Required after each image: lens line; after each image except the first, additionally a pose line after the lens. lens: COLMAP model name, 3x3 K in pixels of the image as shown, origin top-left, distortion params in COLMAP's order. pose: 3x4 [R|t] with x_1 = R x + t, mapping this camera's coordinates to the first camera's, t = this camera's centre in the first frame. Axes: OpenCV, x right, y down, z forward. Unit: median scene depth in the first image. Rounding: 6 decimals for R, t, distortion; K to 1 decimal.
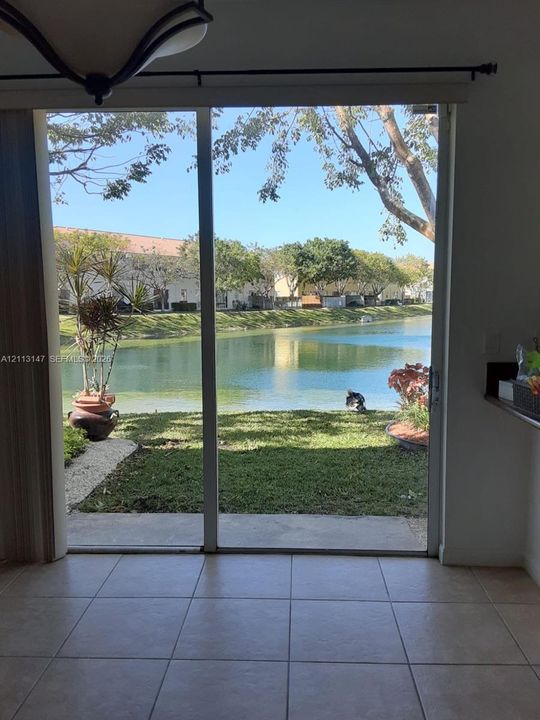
lens RADIAL K [[512.6, 0, 270.0], [0, 512.6, 360.0], [0, 0, 1]] dist [0.104236, -0.123648]
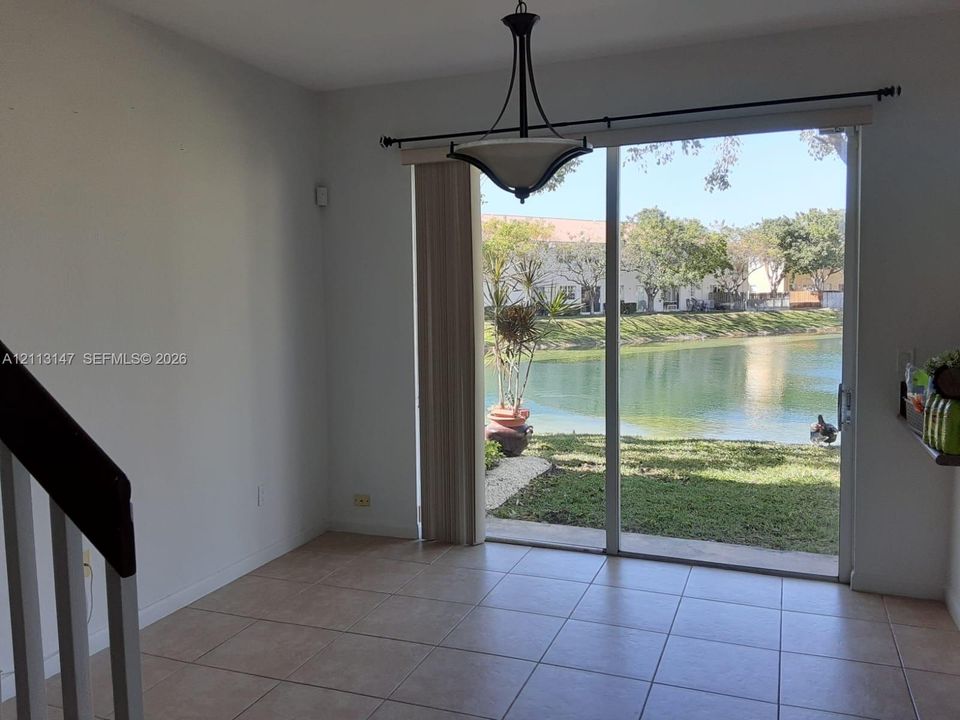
lens RADIAL K [[683.5, 0, 480.0], [0, 683.5, 360.0], [0, 0, 1]] dist [0.104236, -0.123648]
pose [[0.932883, 0.019692, -0.359640, 0.065333], [-0.029171, 0.999355, -0.020948, 0.006655], [0.358996, 0.030033, 0.932856, -0.206293]]
